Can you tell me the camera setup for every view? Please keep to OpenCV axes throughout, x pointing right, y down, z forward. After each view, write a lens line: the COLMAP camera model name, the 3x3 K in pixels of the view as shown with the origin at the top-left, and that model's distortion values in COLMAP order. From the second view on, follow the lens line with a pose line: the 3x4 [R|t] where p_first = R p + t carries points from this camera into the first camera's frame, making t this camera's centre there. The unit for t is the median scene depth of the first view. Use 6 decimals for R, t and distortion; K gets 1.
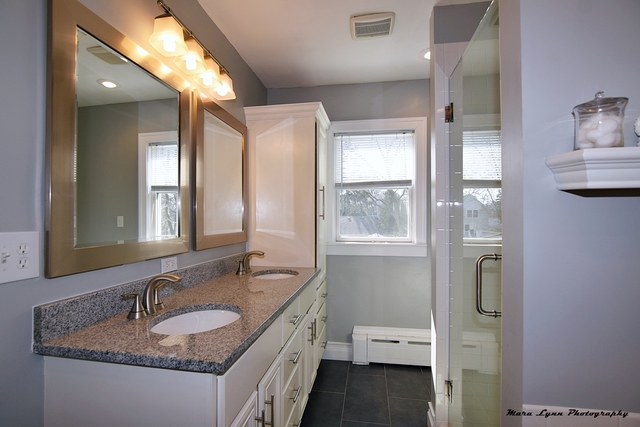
lens RADIAL K [[312.7, 0, 316.2], [0, 312.7, 214.5], [0, 0, 1]] dist [-0.025493, 0.002963]
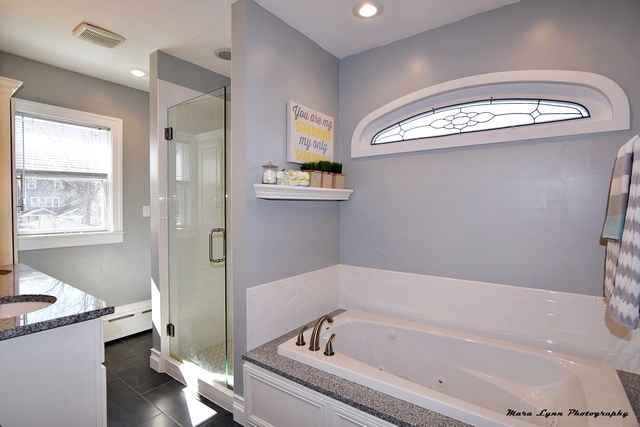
lens RADIAL K [[312.7, 0, 320.9], [0, 312.7, 213.8], [0, 0, 1]] dist [-0.025493, 0.002963]
pose [[0.446192, -0.015215, 0.894808, -0.348453], [-0.011607, 0.999673, 0.022786, -0.004839], [-0.894862, -0.020553, 0.445869, -0.161820]]
